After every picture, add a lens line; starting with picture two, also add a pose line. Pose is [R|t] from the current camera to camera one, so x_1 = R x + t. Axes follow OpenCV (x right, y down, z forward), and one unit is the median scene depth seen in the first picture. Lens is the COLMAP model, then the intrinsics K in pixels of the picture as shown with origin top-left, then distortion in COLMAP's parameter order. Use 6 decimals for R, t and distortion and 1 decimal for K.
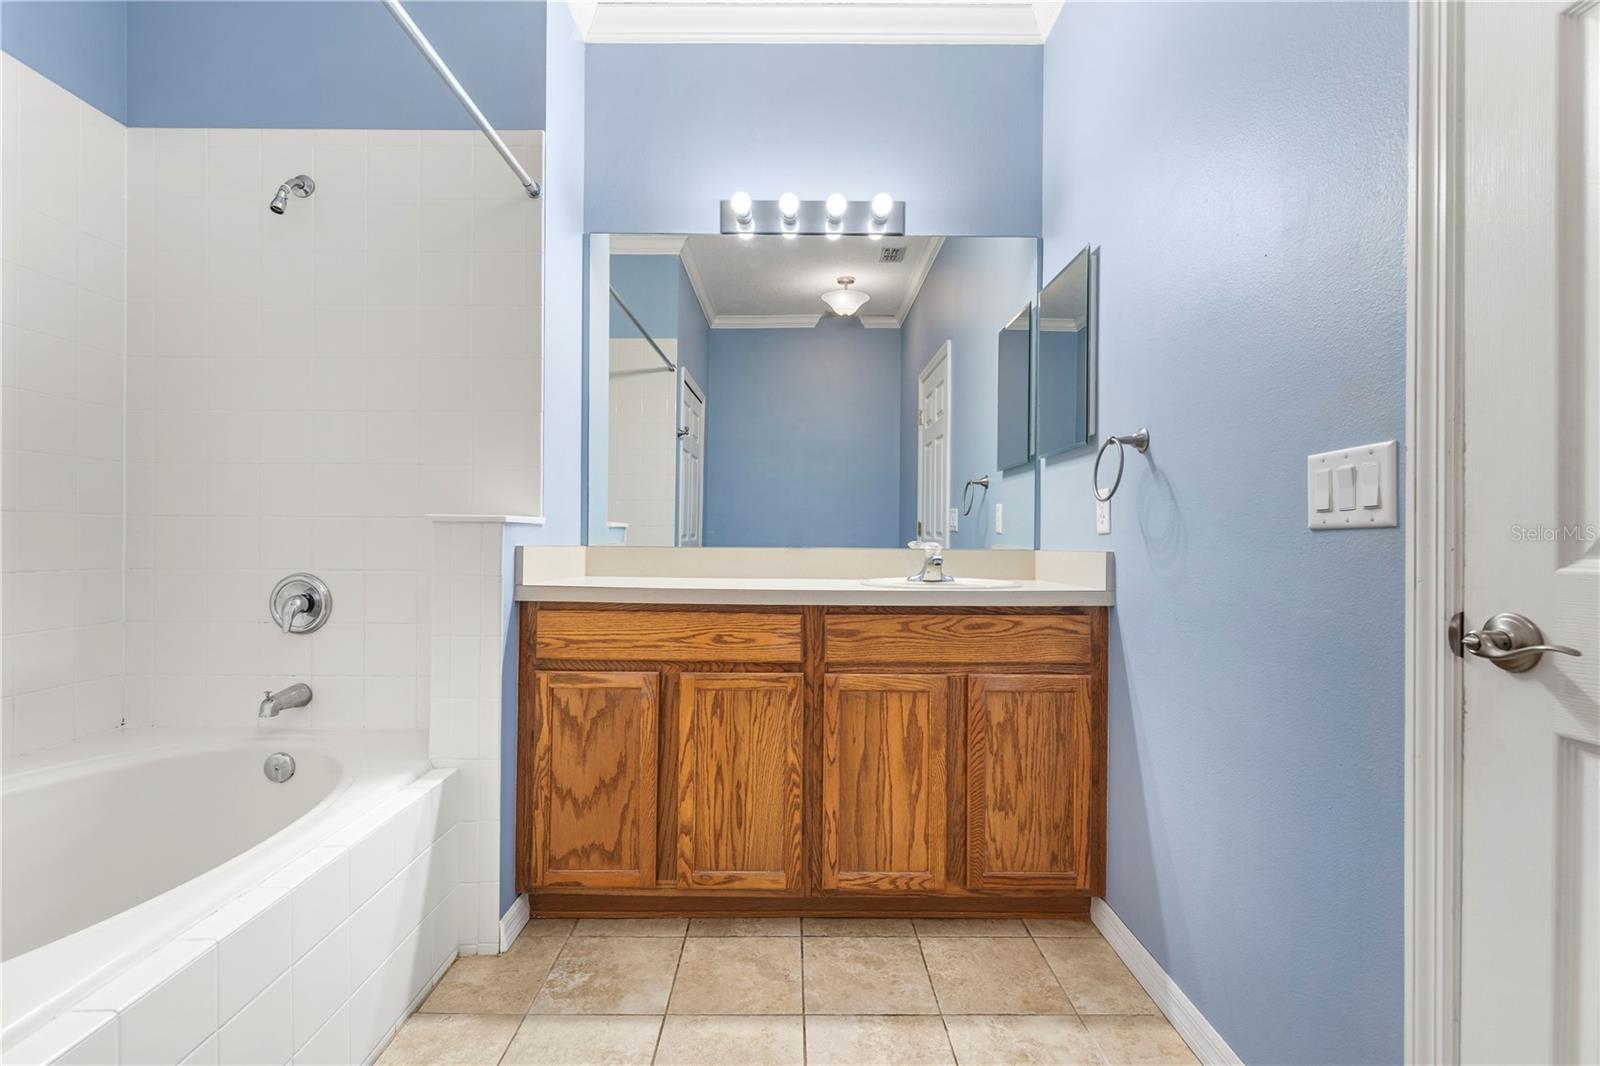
lens RADIAL K [[719.0, 0, 796.3], [0, 719.0, 534.2], [0, 0, 1]] dist [0.000022, -0.000346]
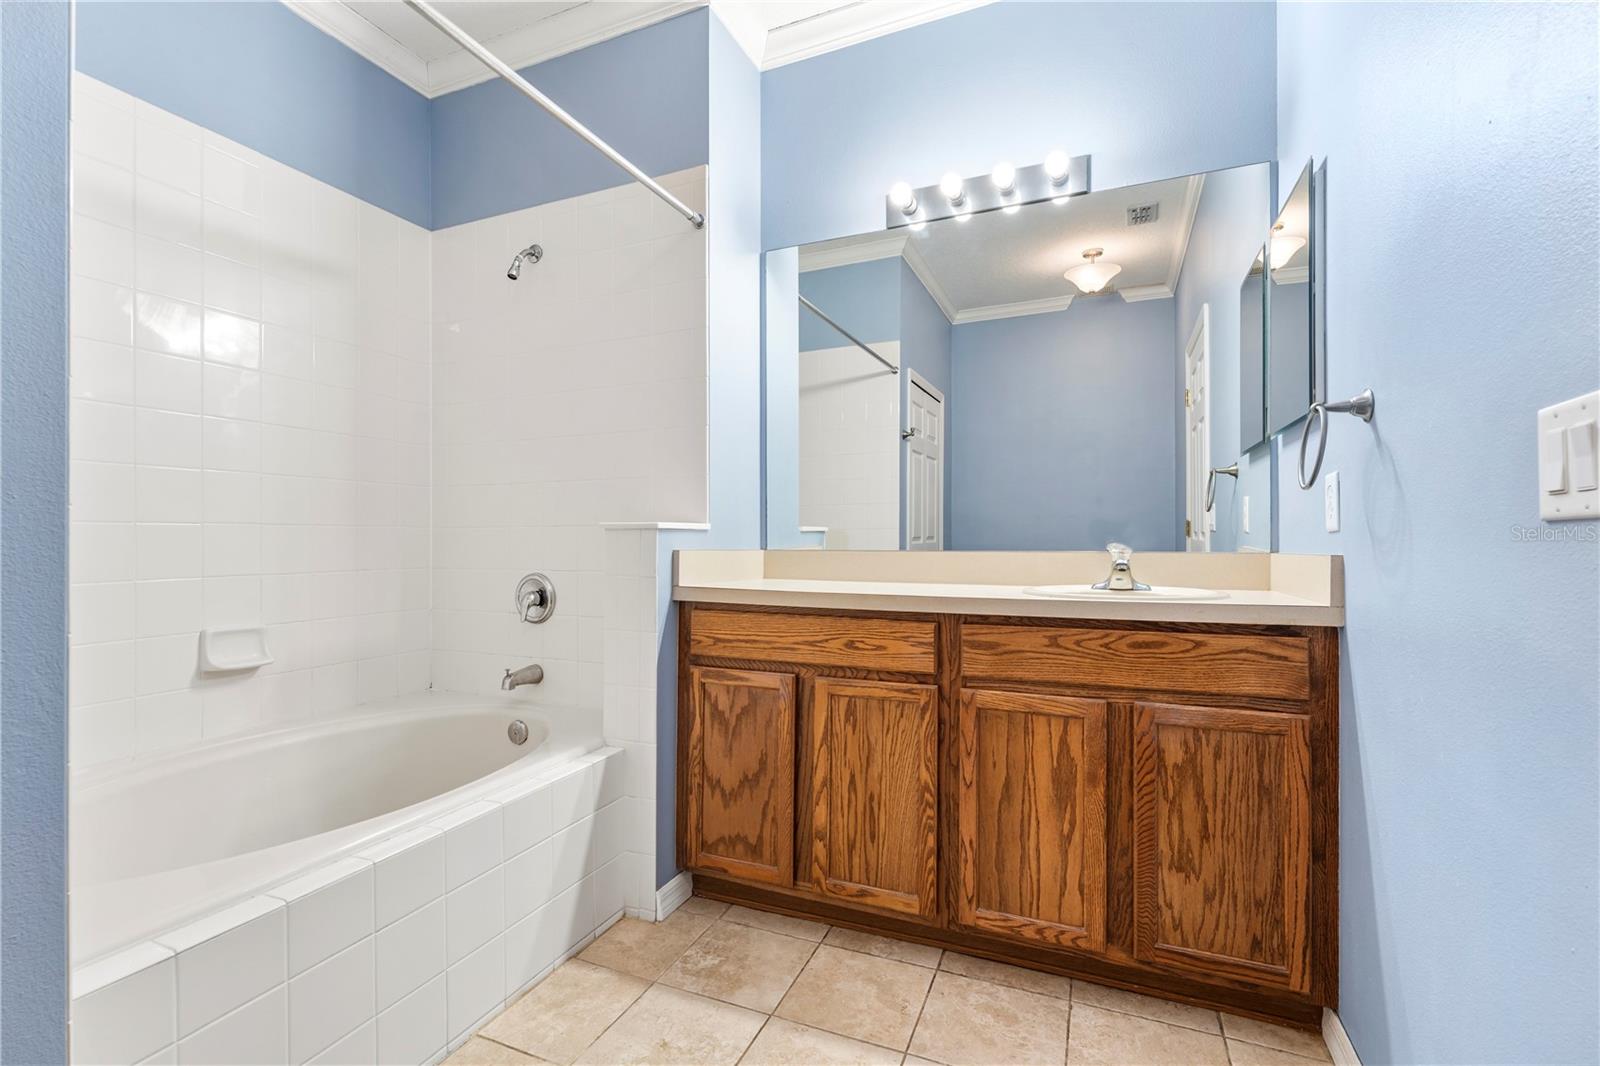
lens RADIAL K [[719.0, 0, 796.3], [0, 719.0, 534.2], [0, 0, 1]] dist [0.000022, -0.000346]
pose [[0.915774, -0.012092, -0.401512, 0.218605], [0.010273, 0.999925, -0.006683, 0.001463], [0.401563, 0.001996, 0.915829, 0.075058]]
